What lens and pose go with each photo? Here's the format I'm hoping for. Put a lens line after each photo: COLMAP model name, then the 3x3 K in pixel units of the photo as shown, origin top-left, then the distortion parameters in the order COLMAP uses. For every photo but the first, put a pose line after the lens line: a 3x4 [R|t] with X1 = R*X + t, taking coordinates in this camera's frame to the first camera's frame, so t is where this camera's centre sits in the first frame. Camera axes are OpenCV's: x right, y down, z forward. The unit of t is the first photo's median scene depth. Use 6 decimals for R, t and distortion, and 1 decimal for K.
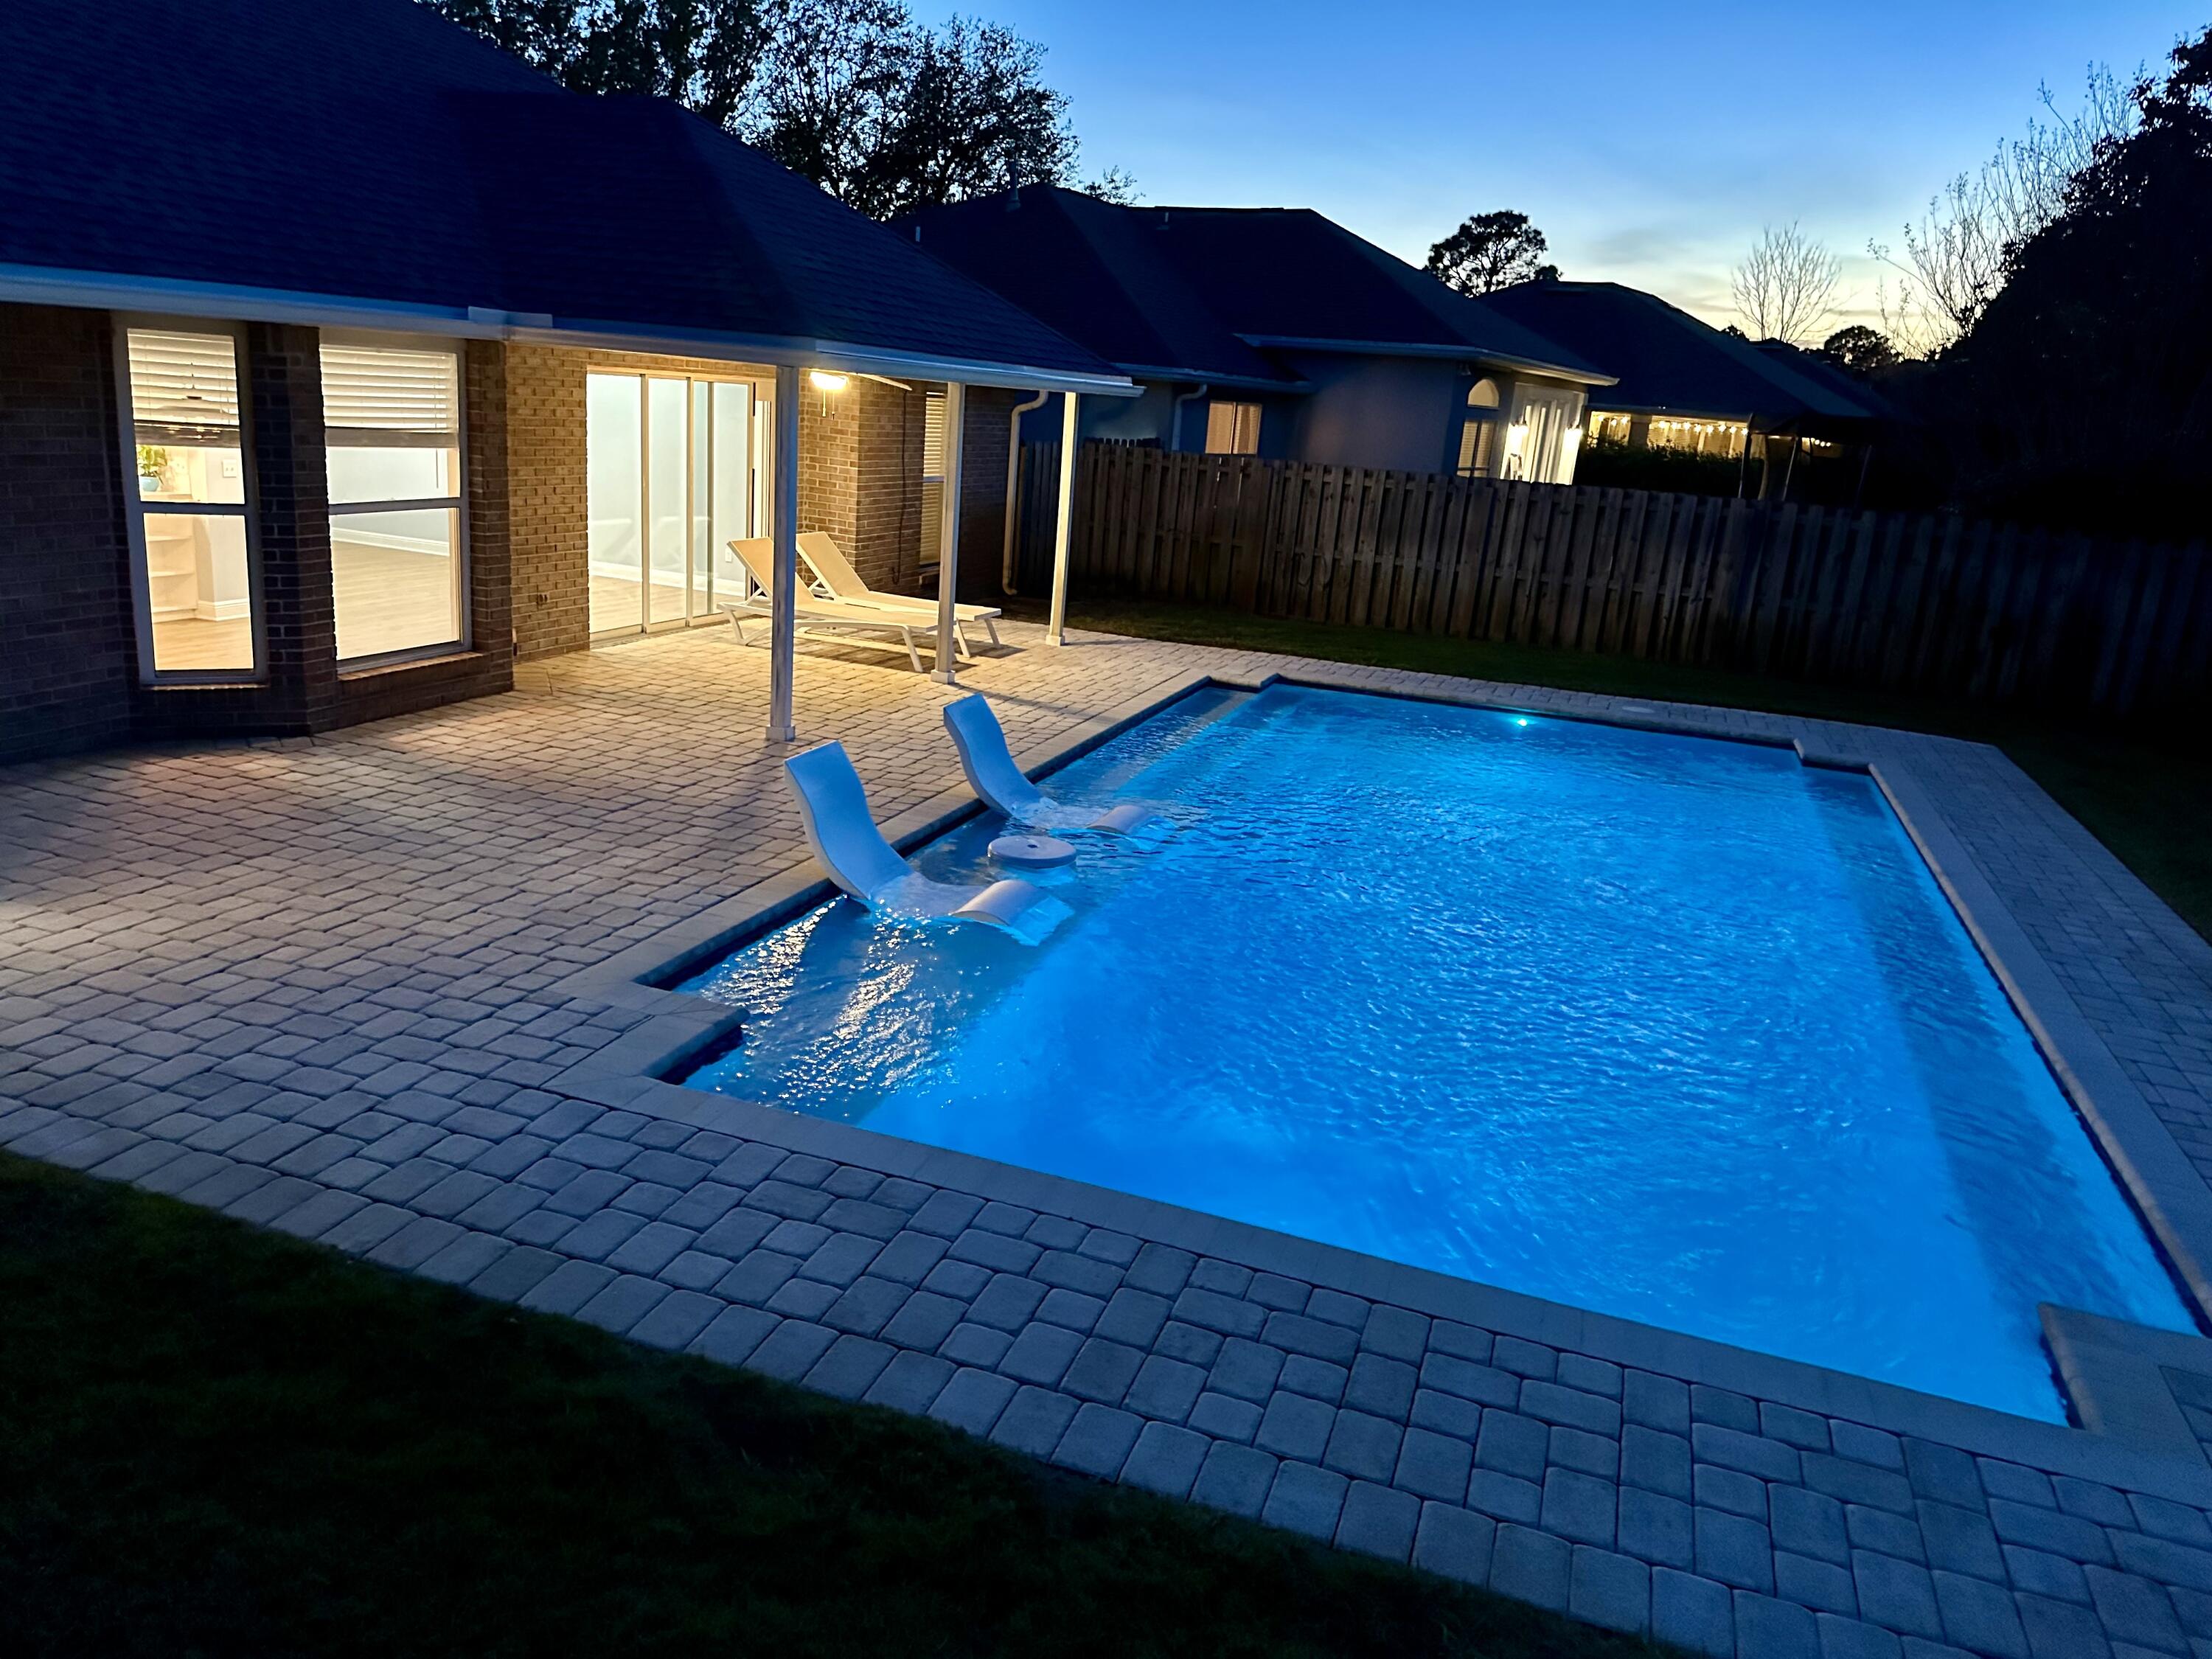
lens RADIAL K [[1546.4, 0, 1088.4], [0, 1546.4, 838.4], [0, 0, 1]] dist [0.112094, -0.135207]
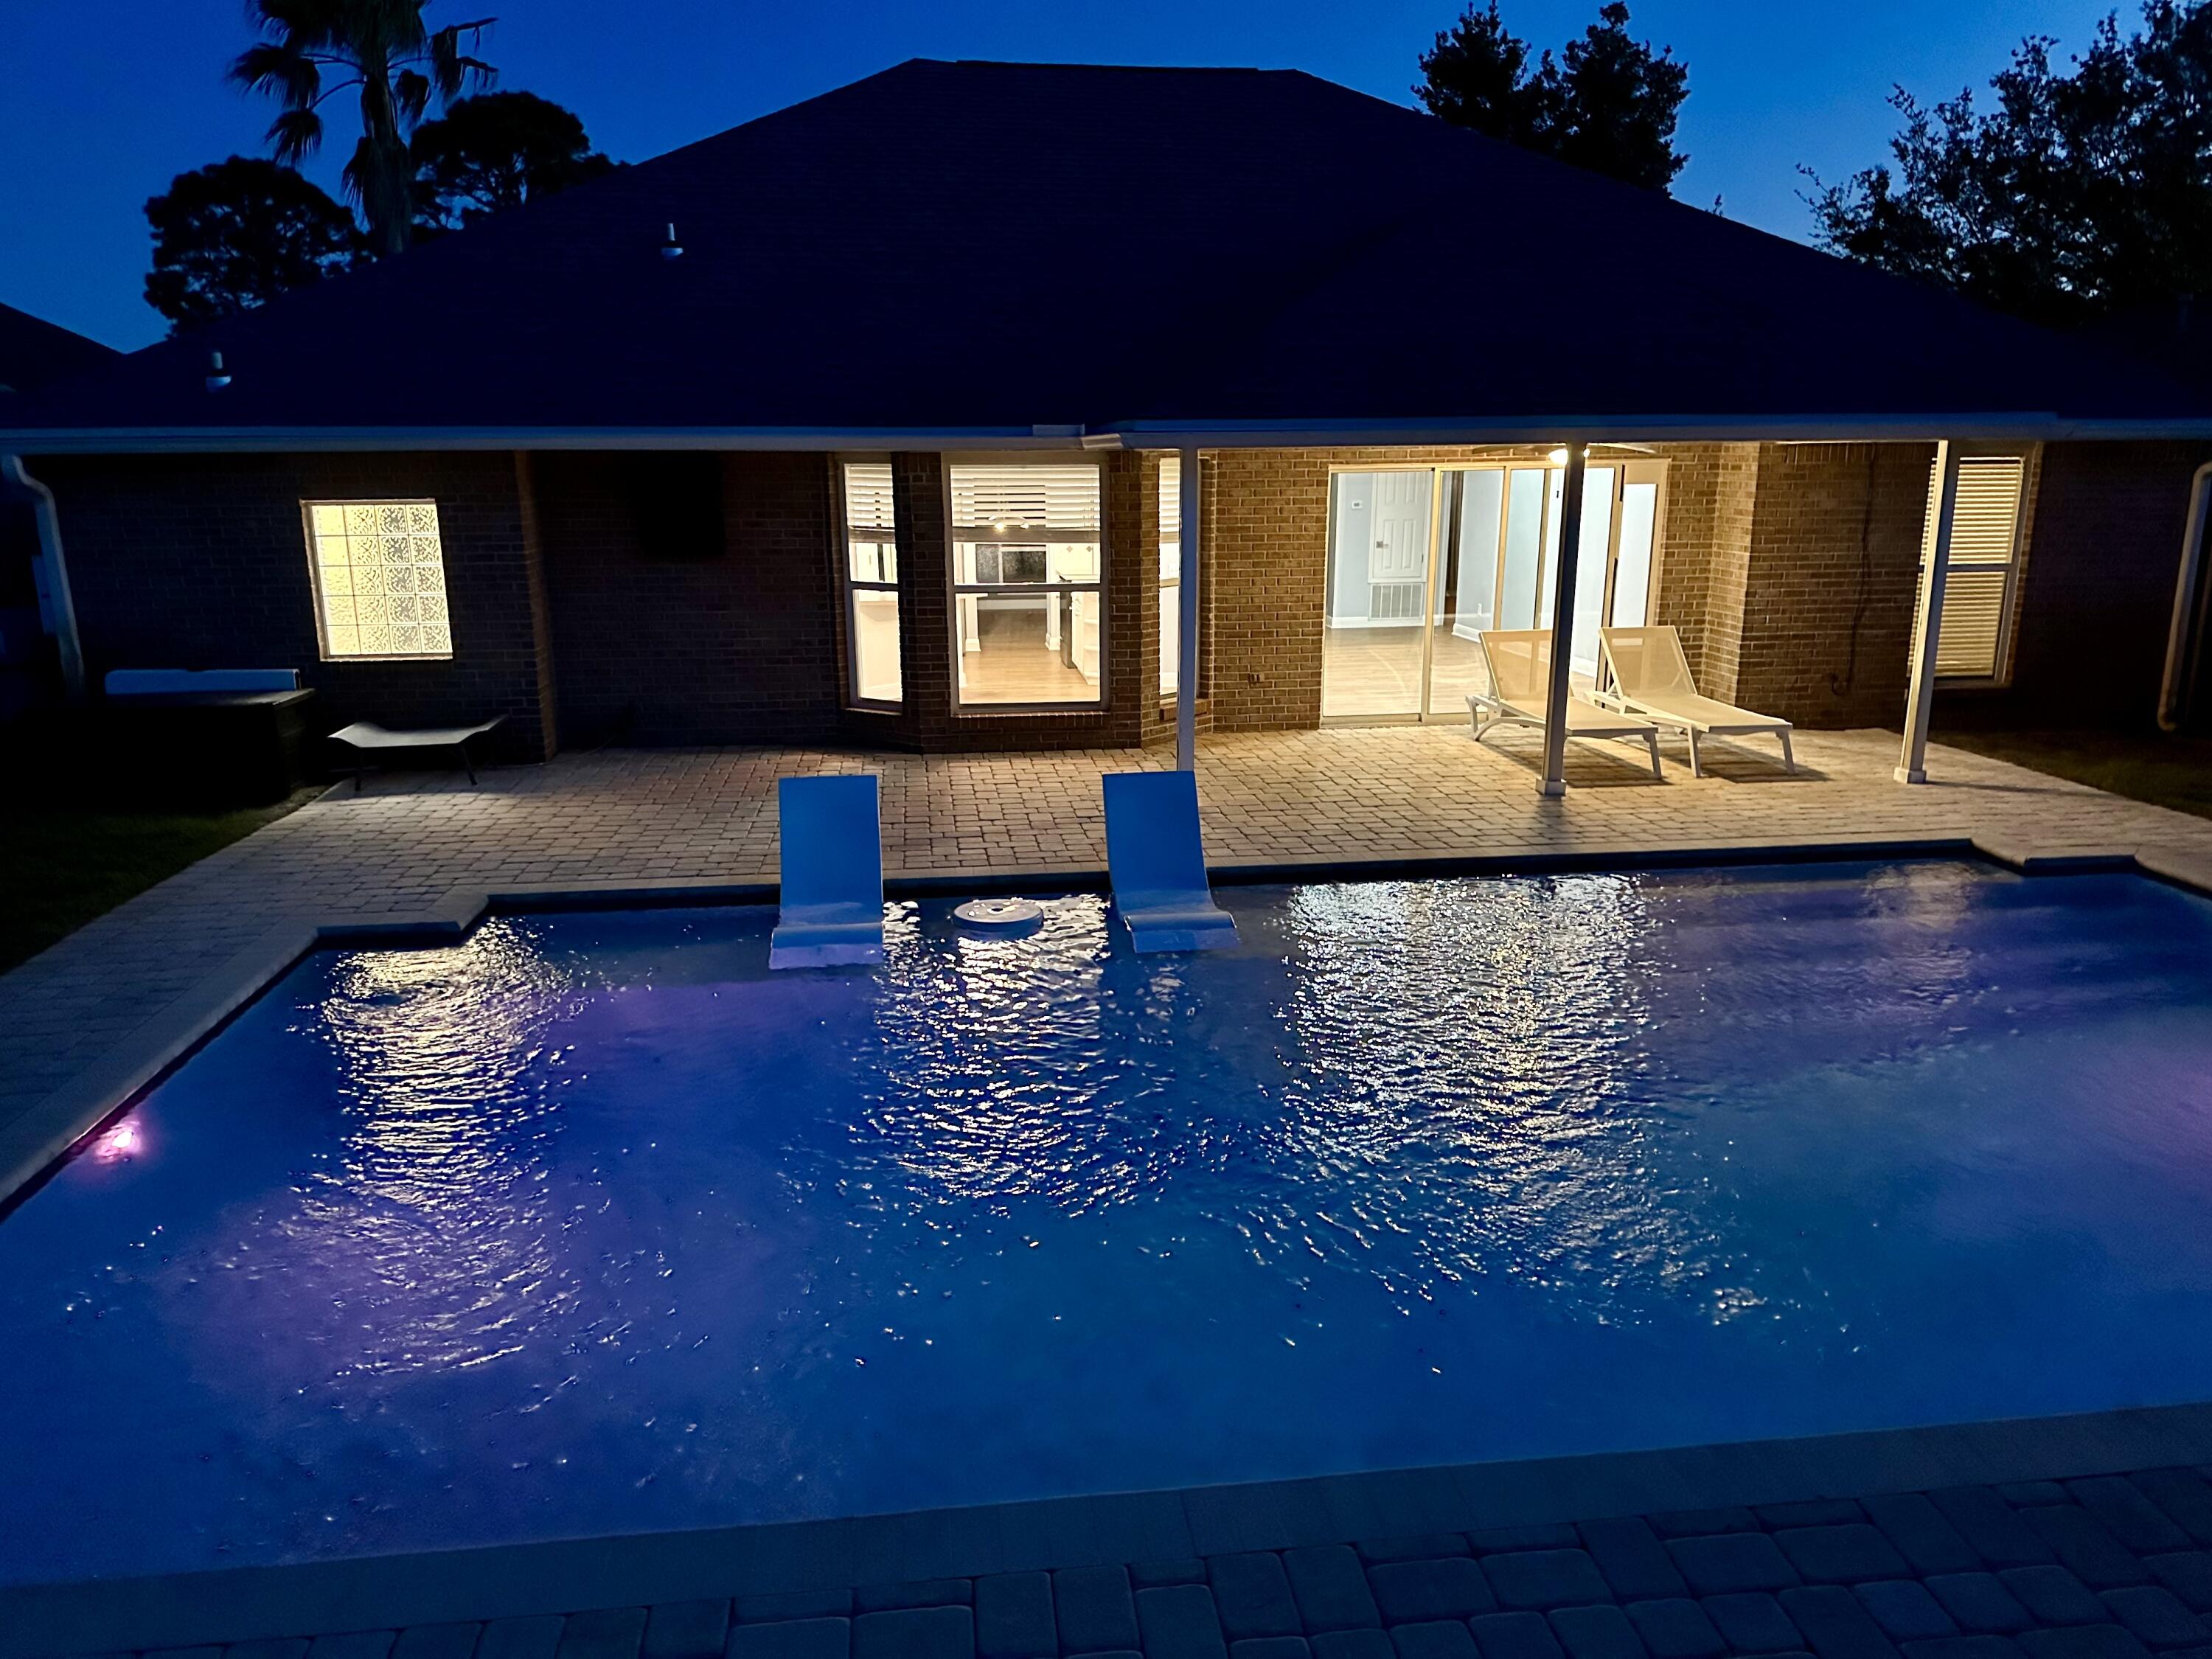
lens RADIAL K [[1546.4, 0, 1088.4], [0, 1546.4, 838.4], [0, 0, 1]] dist [0.112094, -0.135207]
pose [[0.436469, 0.134492, -0.889610, 0.629148], [-0.208744, 0.976922, 0.045276, -0.070707], [0.875169, 0.165939, 0.454471, 0.446566]]
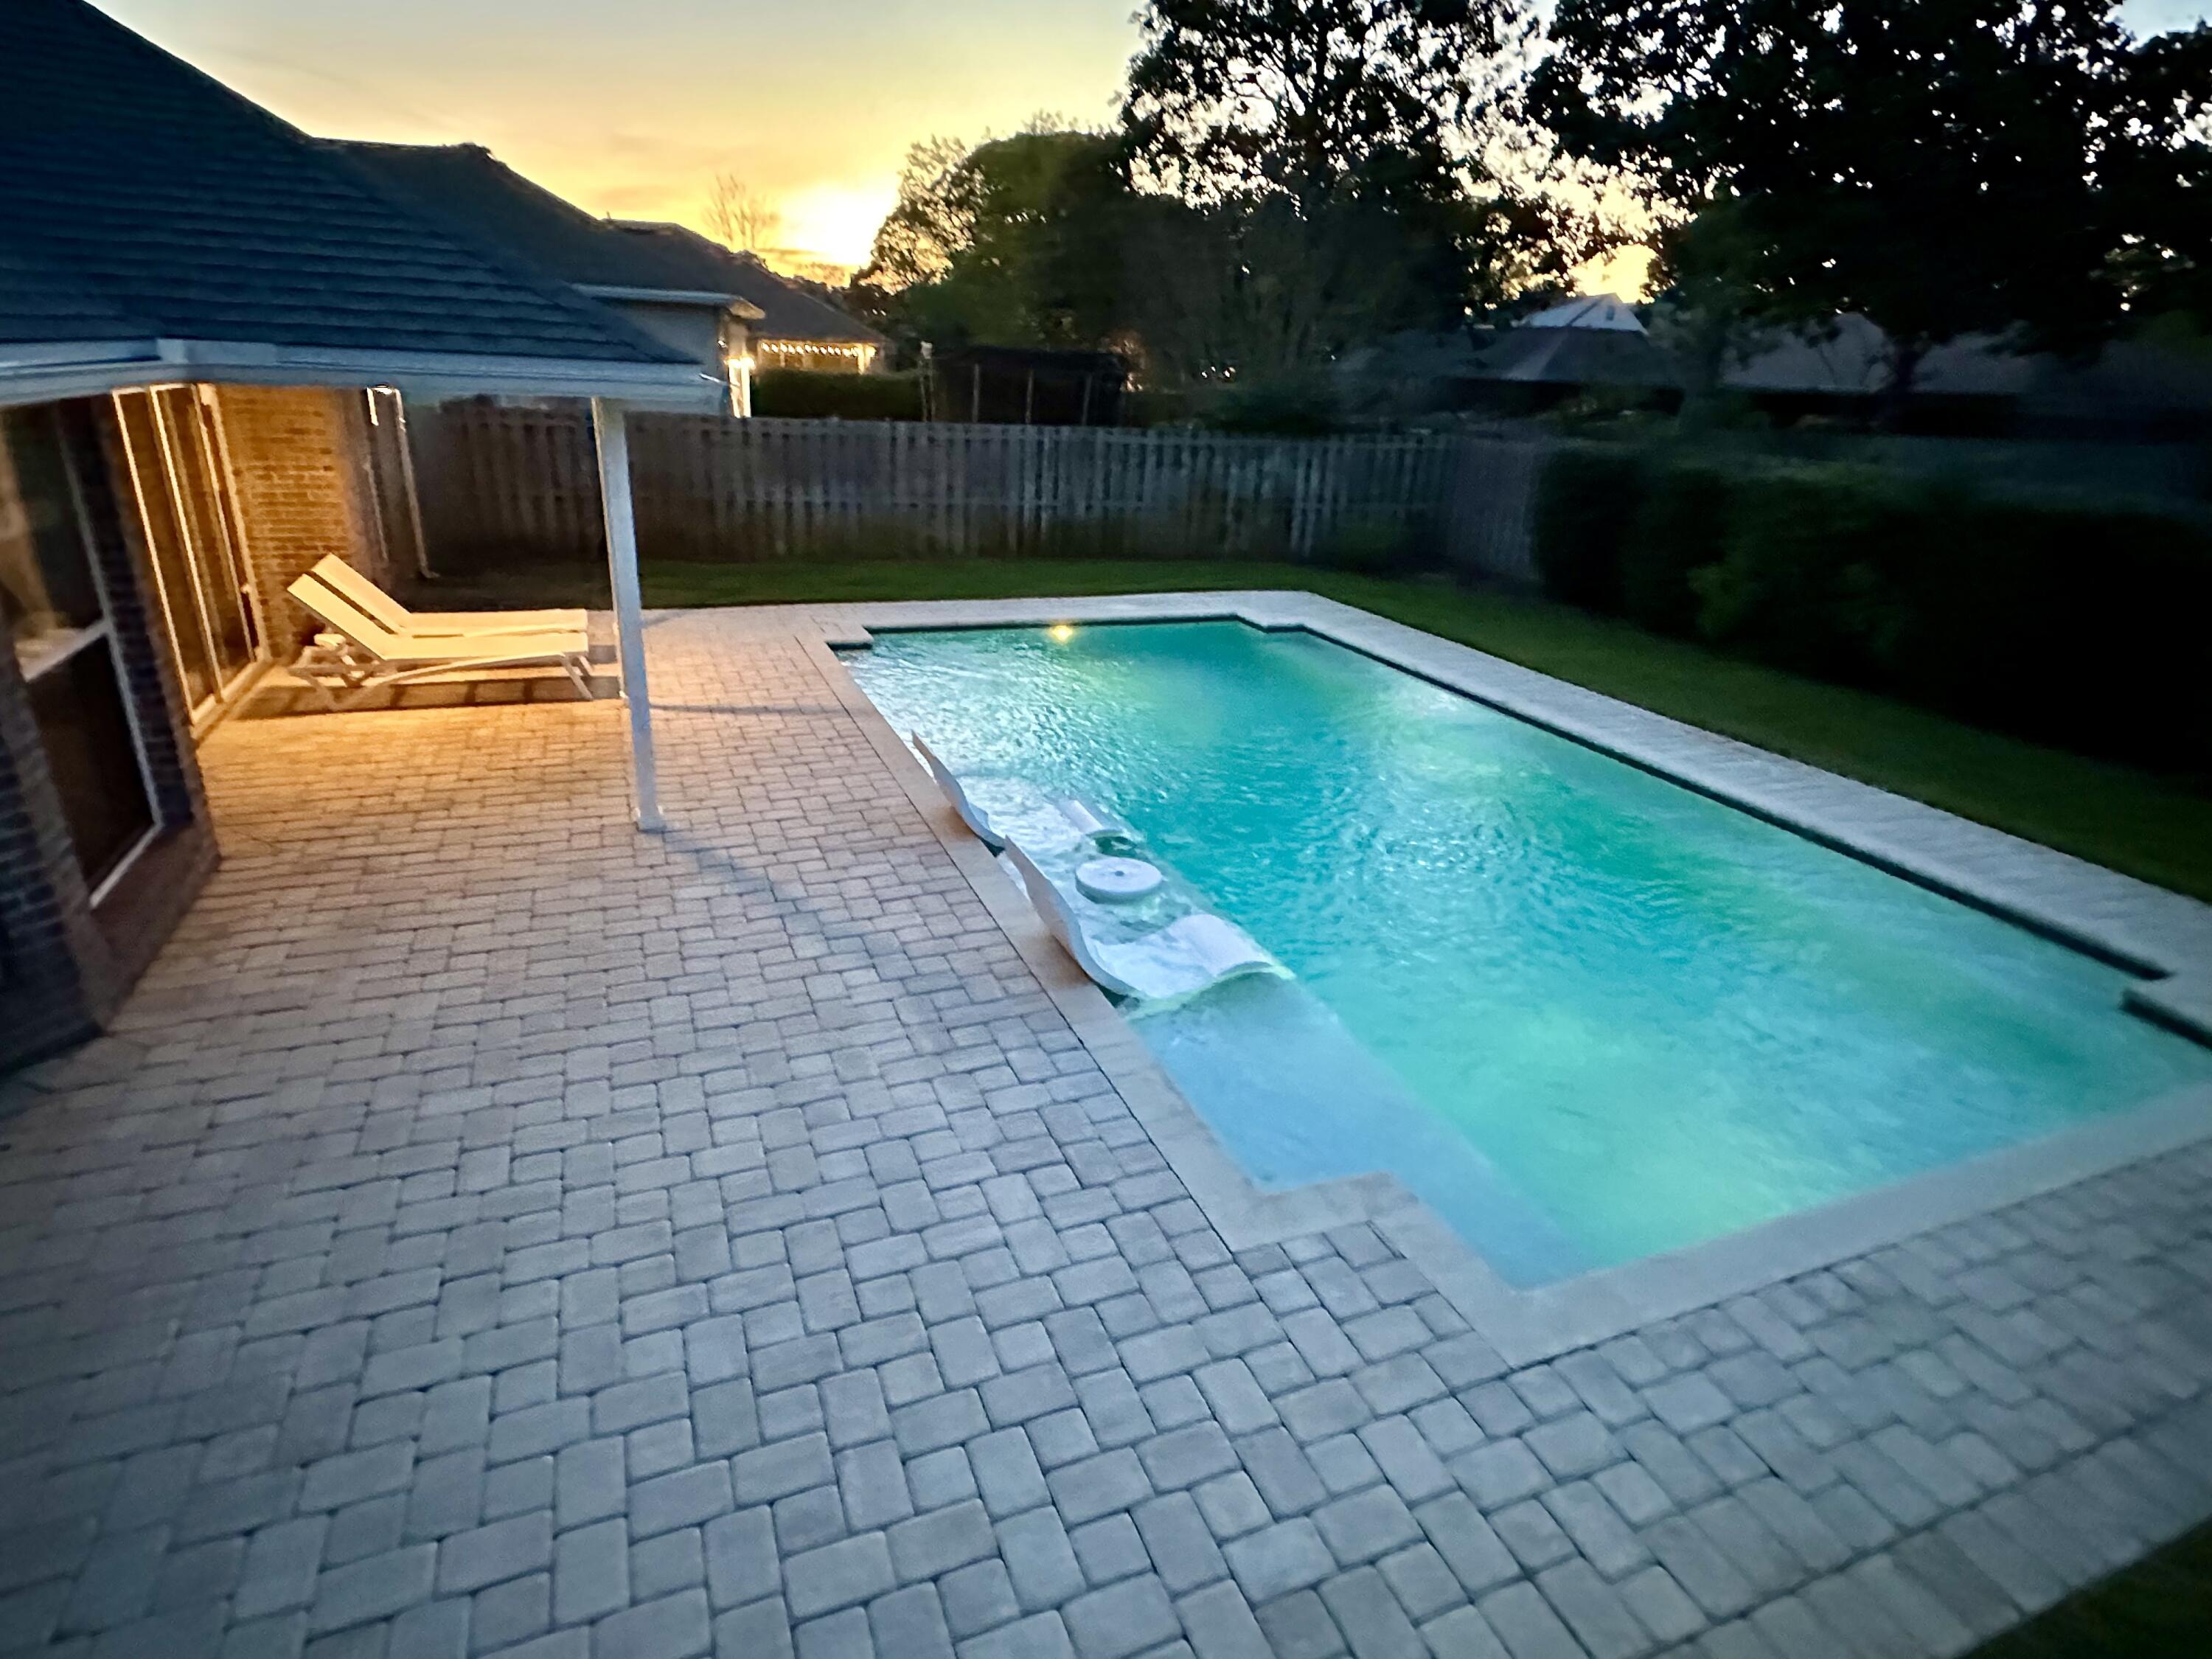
lens RADIAL K [[1195.2, 0, 1106.0], [0, 1195.2, 829.5], [0, 0, 1]] dist [-0.000502, -0.000862]
pose [[0.748651, -0.280991, 0.600472, -0.378421], [0.193276, 0.958898, 0.207746, -0.140111], [-0.634166, -0.039472, 0.772189, 0.293206]]
